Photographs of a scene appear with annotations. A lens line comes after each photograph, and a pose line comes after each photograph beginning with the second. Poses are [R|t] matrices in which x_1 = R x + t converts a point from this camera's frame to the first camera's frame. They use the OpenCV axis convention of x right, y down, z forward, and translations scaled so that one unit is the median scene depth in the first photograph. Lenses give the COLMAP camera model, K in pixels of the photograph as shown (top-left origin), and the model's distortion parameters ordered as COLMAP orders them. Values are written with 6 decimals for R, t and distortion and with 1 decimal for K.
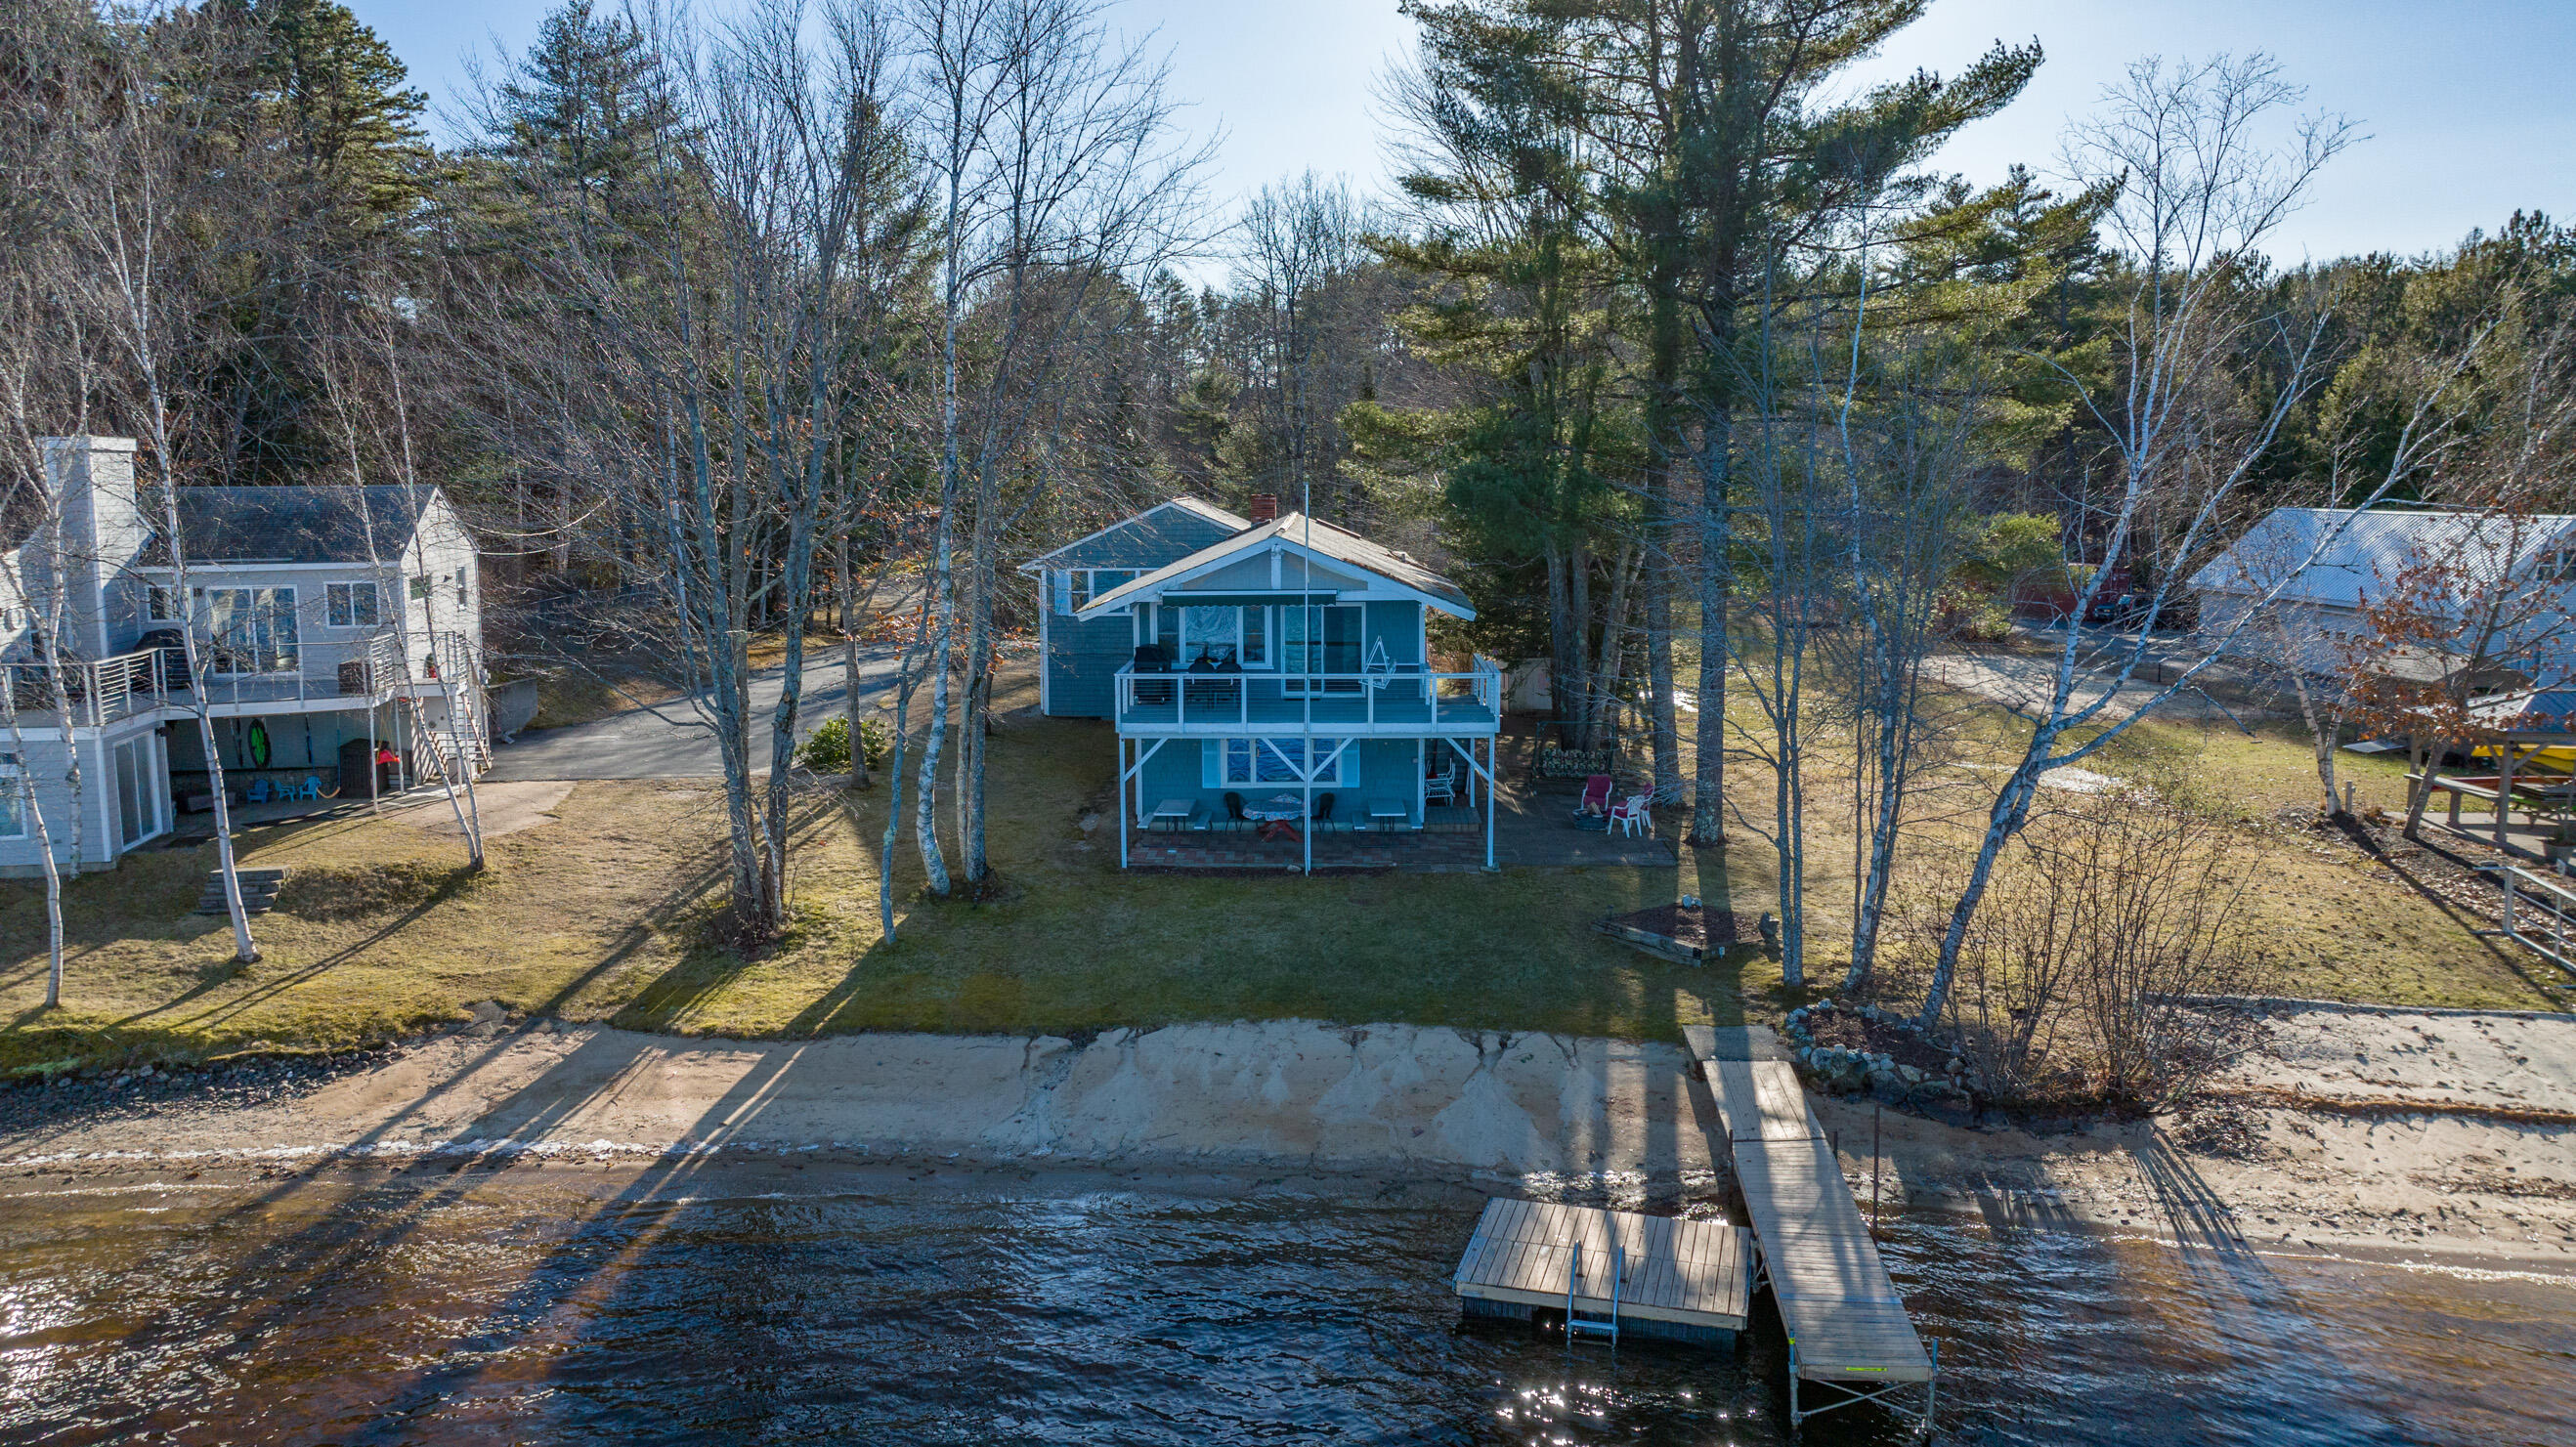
lens RADIAL K [[1813.7, 0, 1280.5], [0, 1813.7, 712.2], [0, 0, 1]] dist [-0.032663, 0.027189]
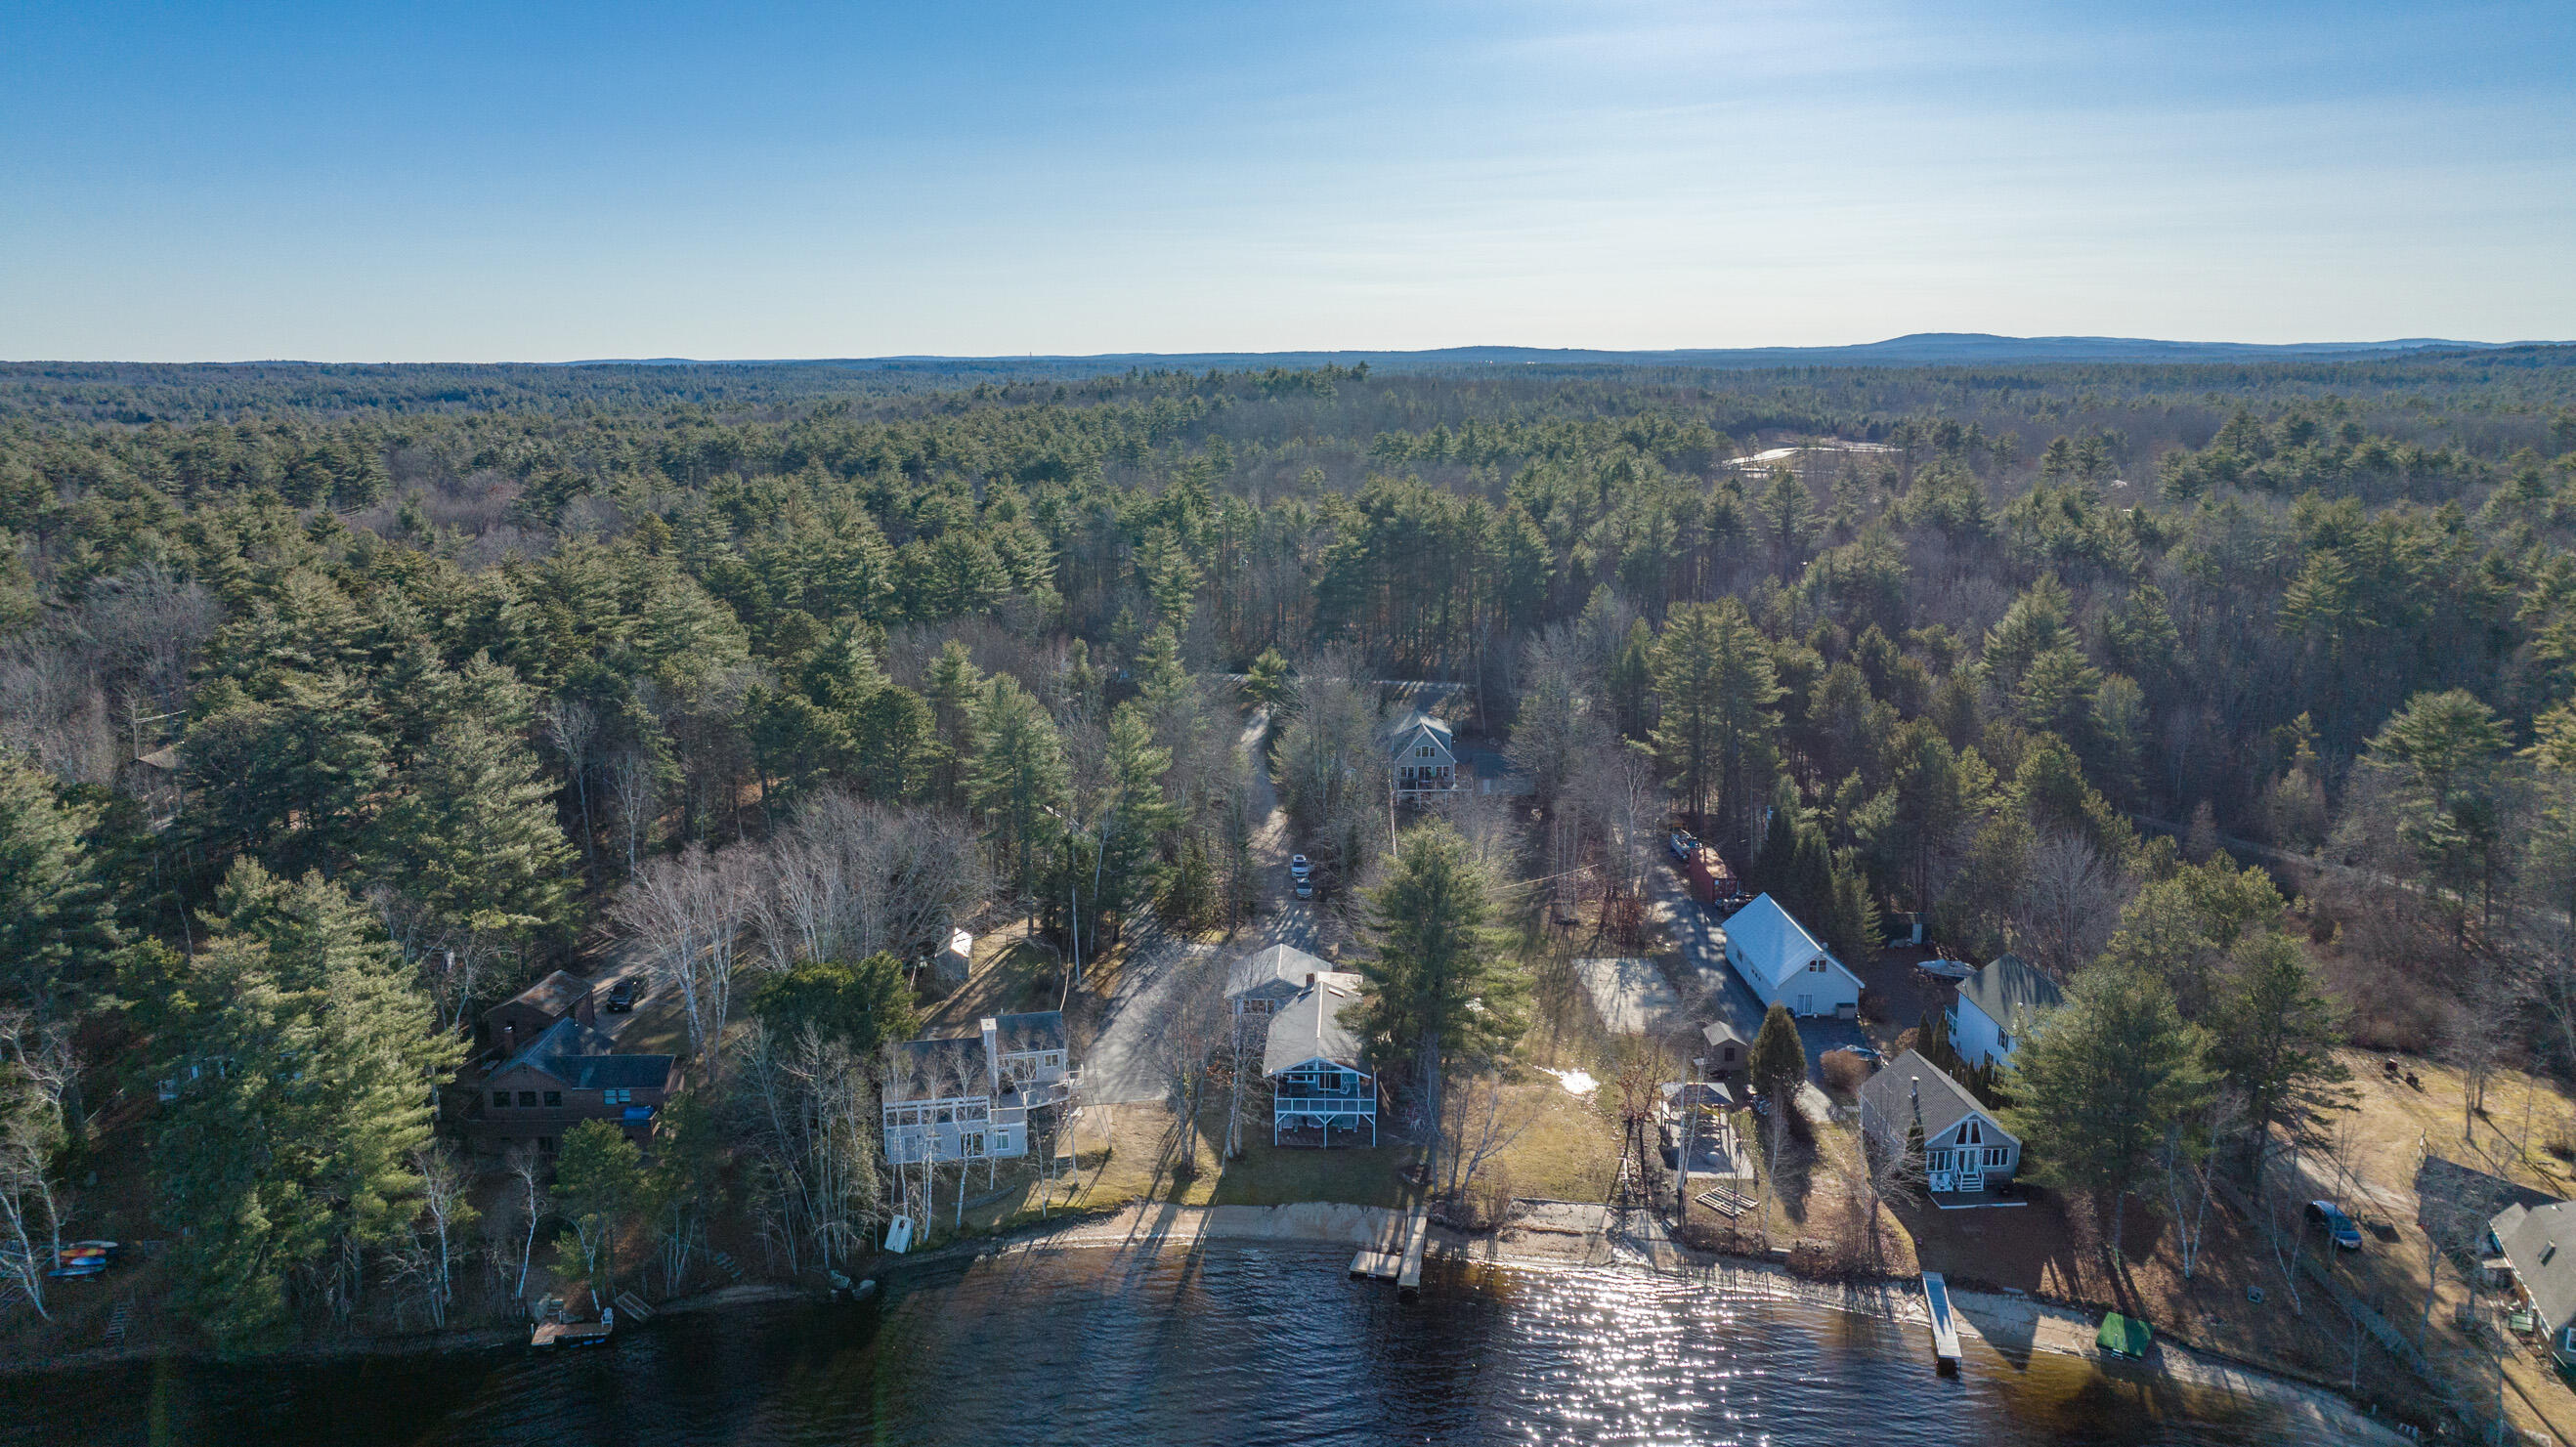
lens RADIAL K [[1813.7, 0, 1268.0], [0, 1813.7, 737.0], [0, 0, 1]] dist [-0.032663, 0.027189]
pose [[0.999791, 0.001409, -0.020405, -0.033489], [0.000287, 0.996562, 0.082855, -1.271007], [0.020451, -0.082843, 0.996353, -3.171605]]
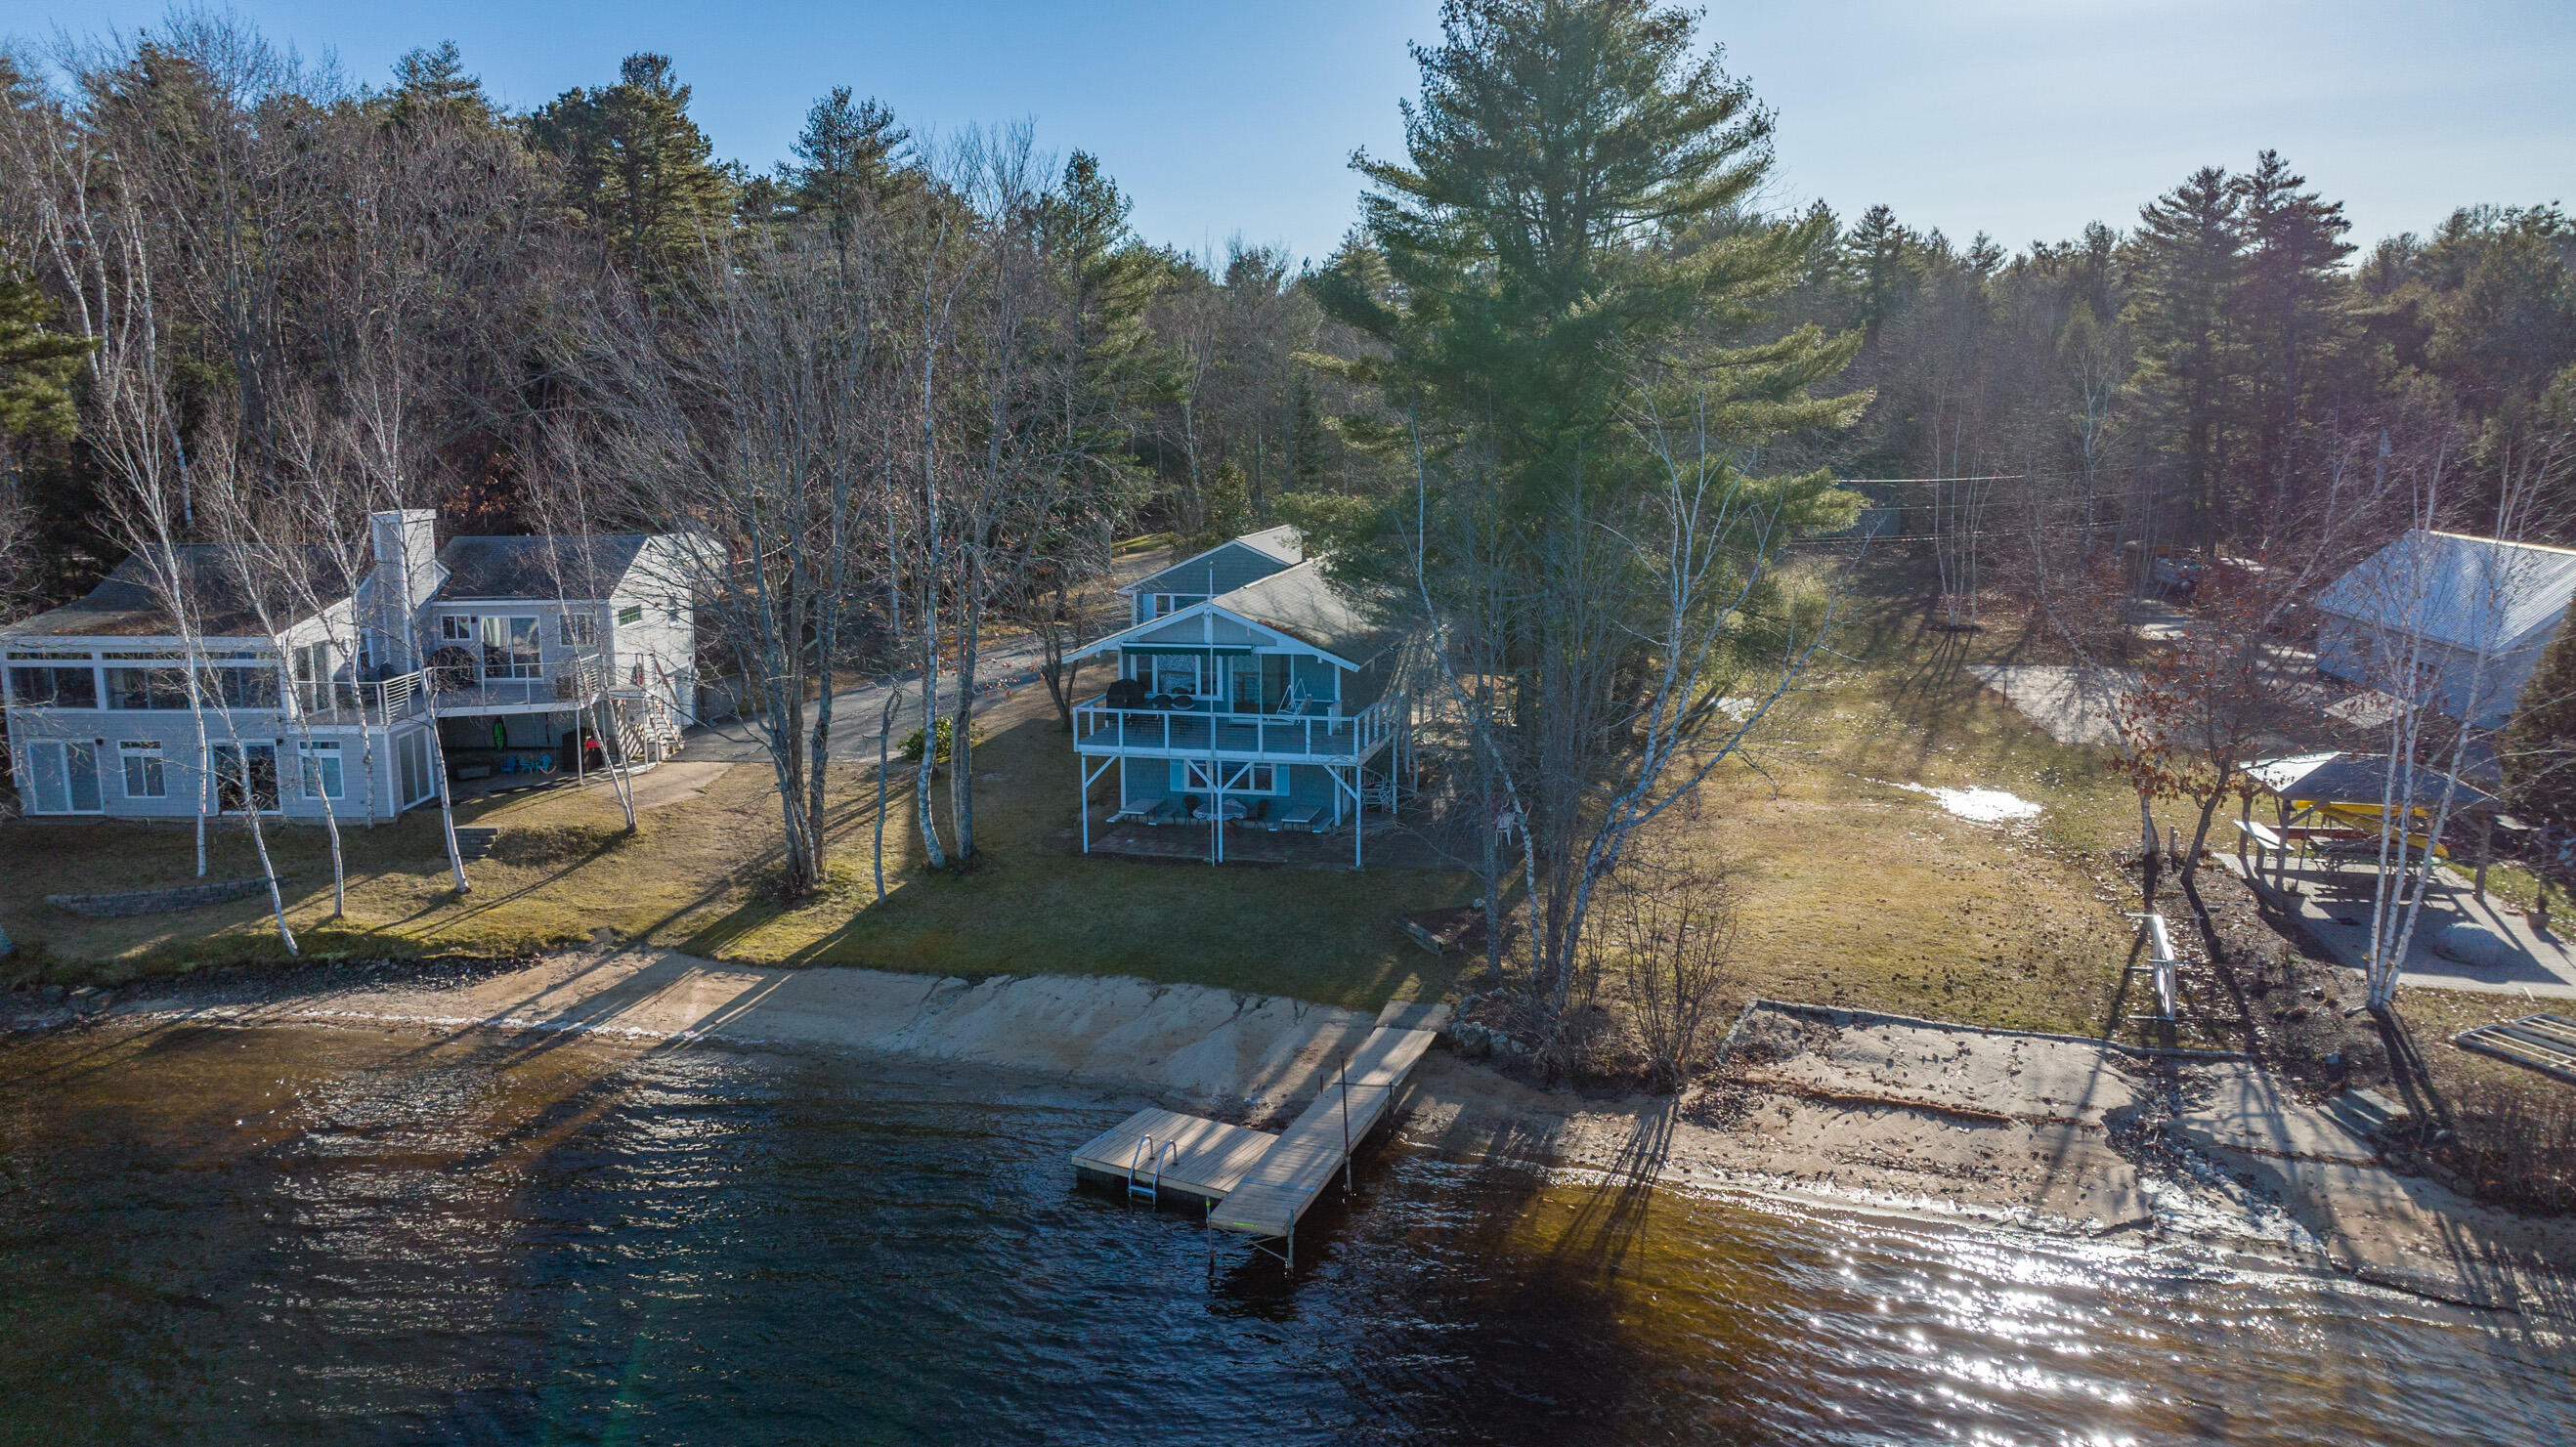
lens RADIAL K [[1813.7, 0, 1291.7], [0, 1813.7, 728.5], [0, 0, 1]] dist [-0.032663, 0.027189]
pose [[0.978178, 0.036429, -0.204552, 0.388665], [-0.027279, 0.998504, 0.047378, -0.084127], [0.205972, -0.040764, 0.977709, -0.301219]]
